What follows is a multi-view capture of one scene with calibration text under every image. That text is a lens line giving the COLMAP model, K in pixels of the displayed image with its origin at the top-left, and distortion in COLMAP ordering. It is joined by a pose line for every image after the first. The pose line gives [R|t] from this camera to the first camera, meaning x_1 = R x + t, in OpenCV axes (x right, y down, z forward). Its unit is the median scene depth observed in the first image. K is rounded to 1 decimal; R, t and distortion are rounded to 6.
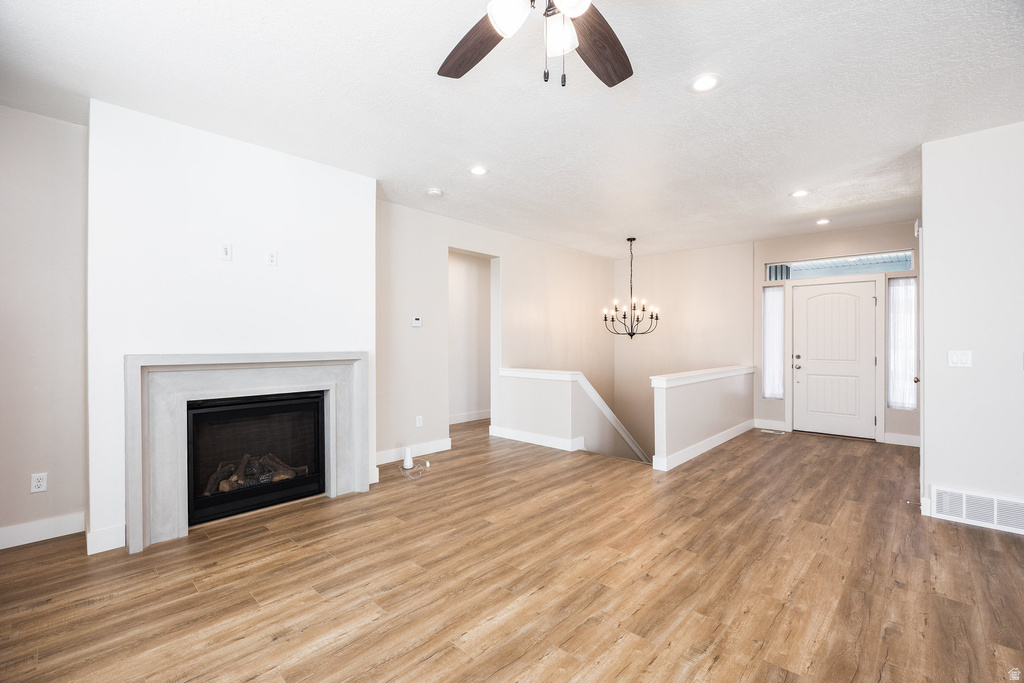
lens RADIAL K [[438.5, 0, 512.8], [0, 438.5, 343.5], [0, 0, 1]] dist [-0.013749, 0.000776]
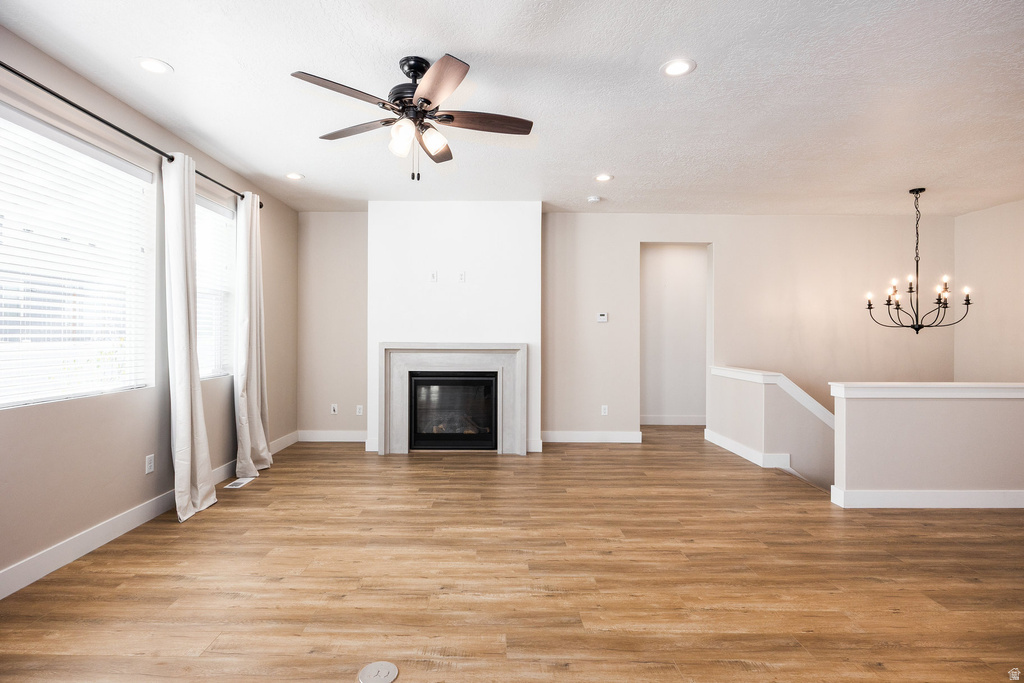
lens RADIAL K [[502.0, 0, 508.2], [0, 502.0, 338.2], [0, 0, 1]] dist [-0.005761, -0.000284]
pose [[0.692137, 0.007190, -0.721731, 0.817659], [-0.009351, 0.999956, 0.000994, 0.003420], [0.721706, 0.006060, 0.692173, -0.033148]]
